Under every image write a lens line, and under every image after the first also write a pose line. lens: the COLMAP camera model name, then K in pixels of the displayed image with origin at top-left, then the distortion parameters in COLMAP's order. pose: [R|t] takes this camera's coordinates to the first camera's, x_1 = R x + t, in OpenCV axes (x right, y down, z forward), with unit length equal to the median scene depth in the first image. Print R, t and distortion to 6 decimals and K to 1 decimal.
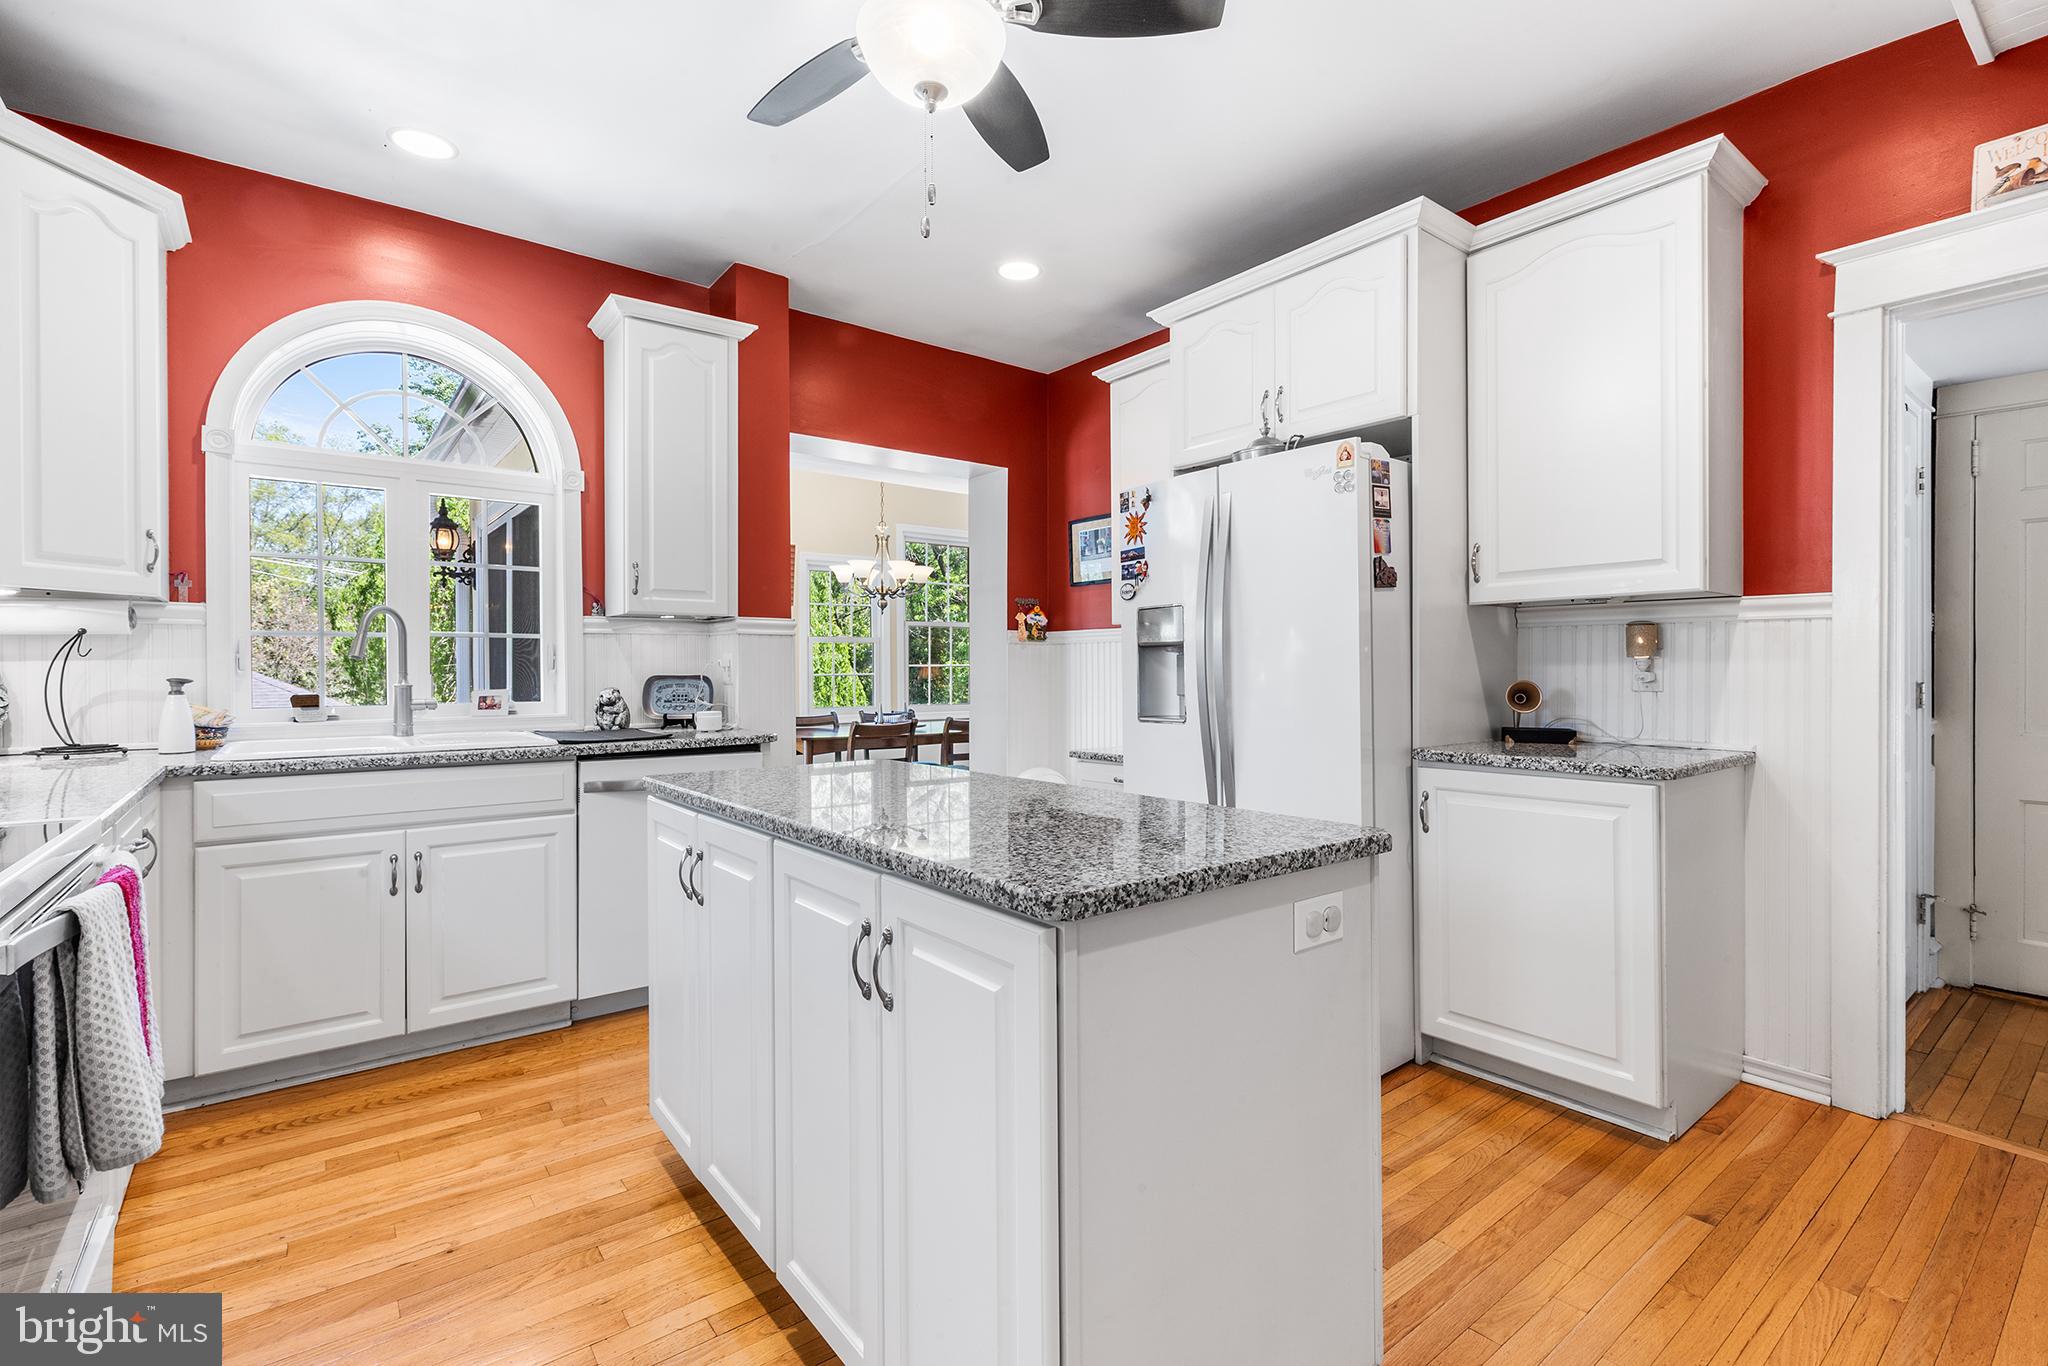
lens RADIAL K [[933.8, 0, 1022.1], [0, 933.8, 669.9], [0, 0, 1]] dist [0.003716, -0.001079]
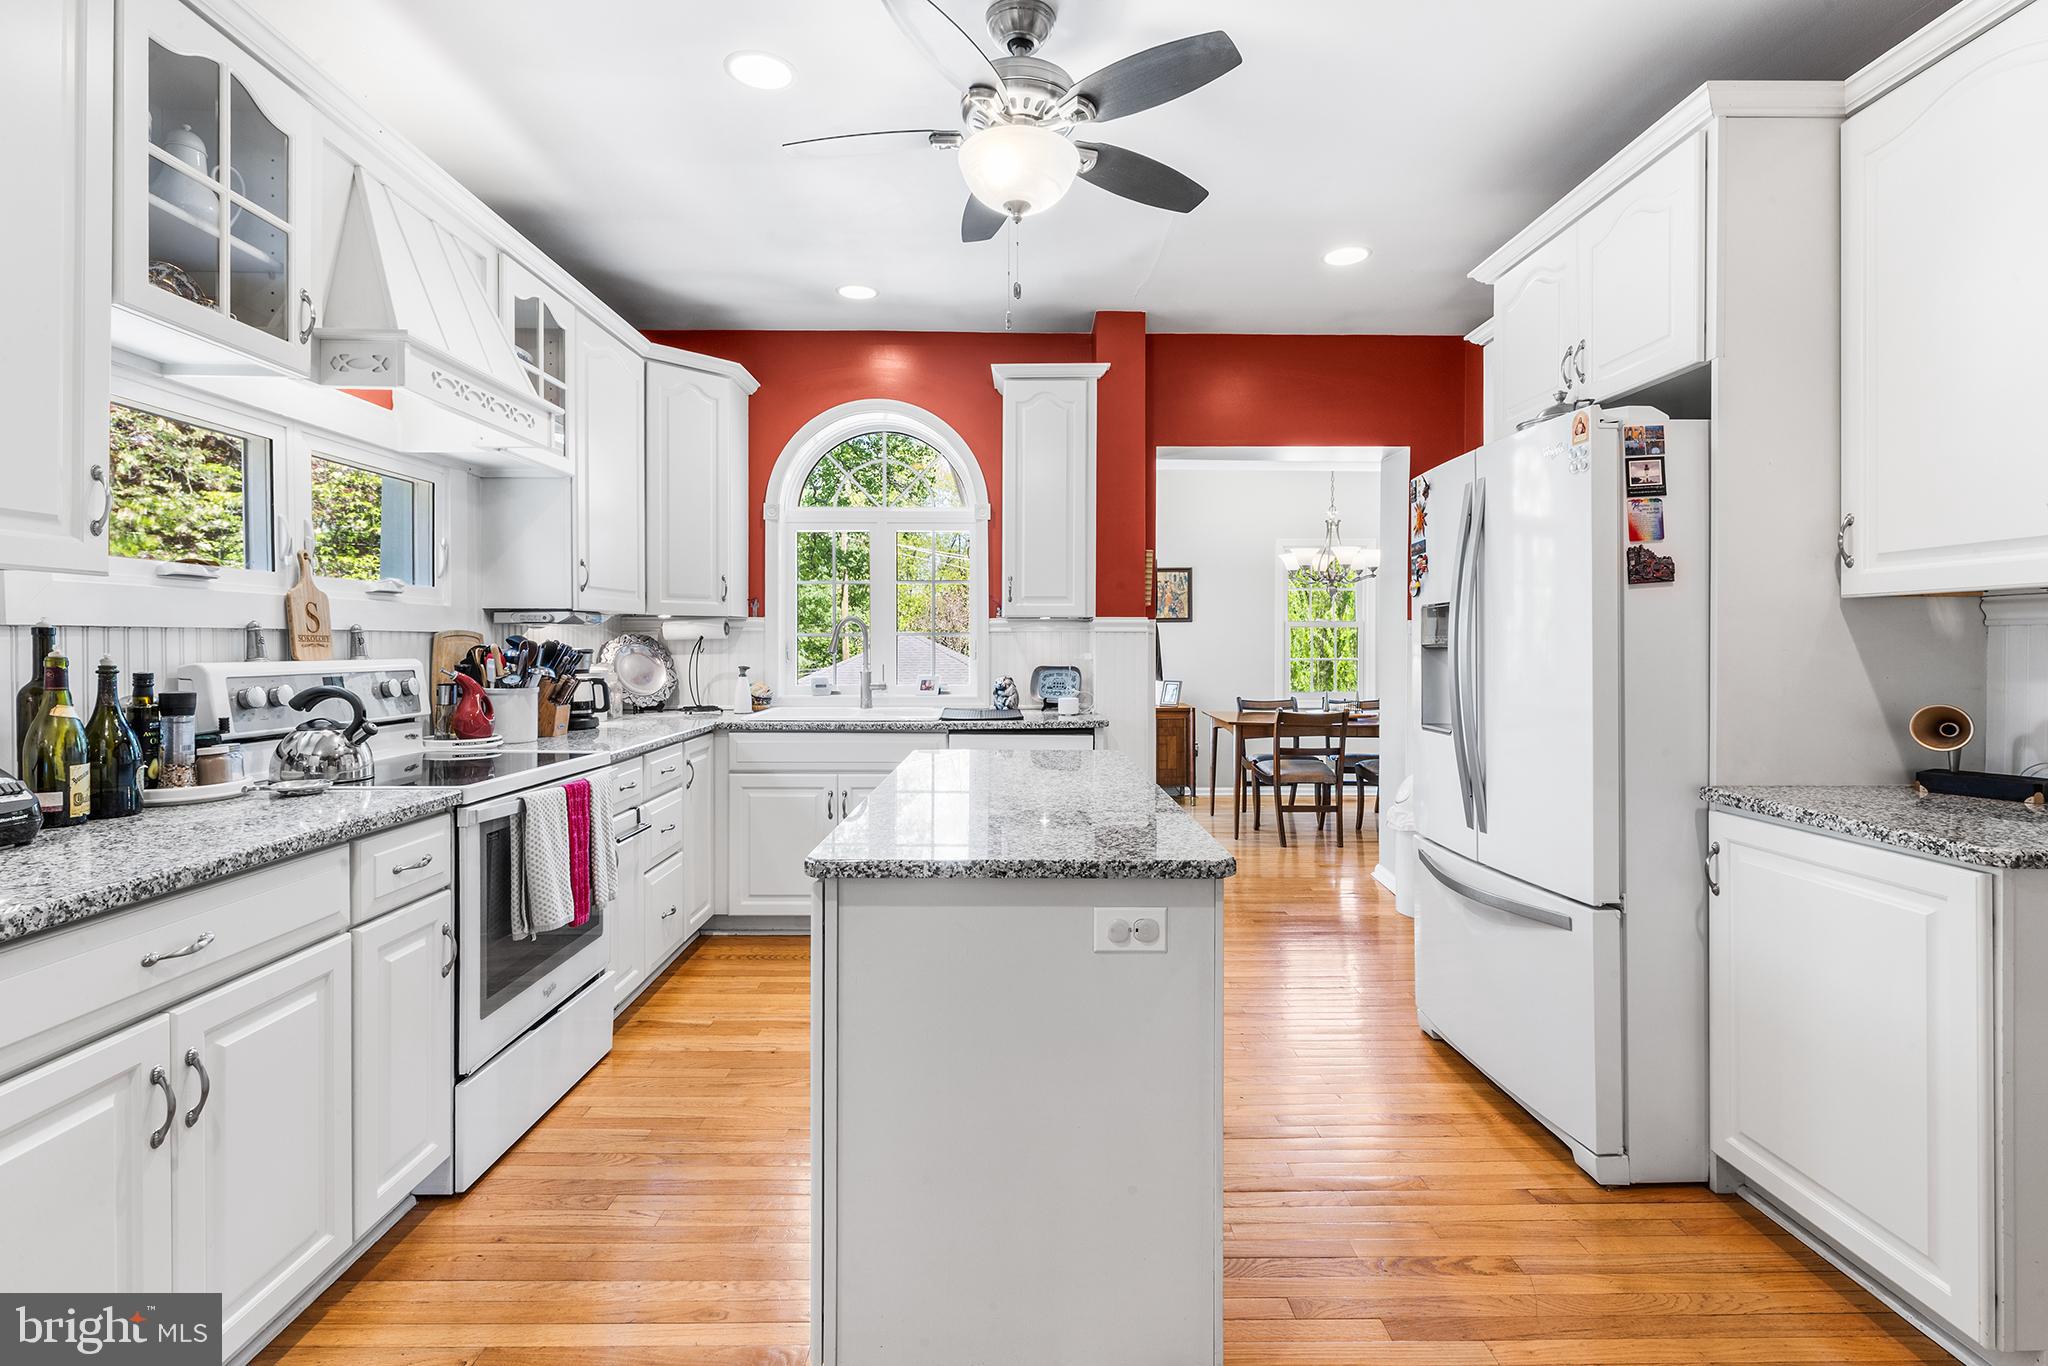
lens RADIAL K [[933.8, 0, 1000.8], [0, 933.8, 645.2], [0, 0, 1]] dist [0.003716, -0.001079]
pose [[0.788399, 0.004604, -0.615147, 0.419284], [-0.003089, 0.999989, 0.003526, -0.033830], [0.615157, -0.000880, 0.788404, 0.017683]]
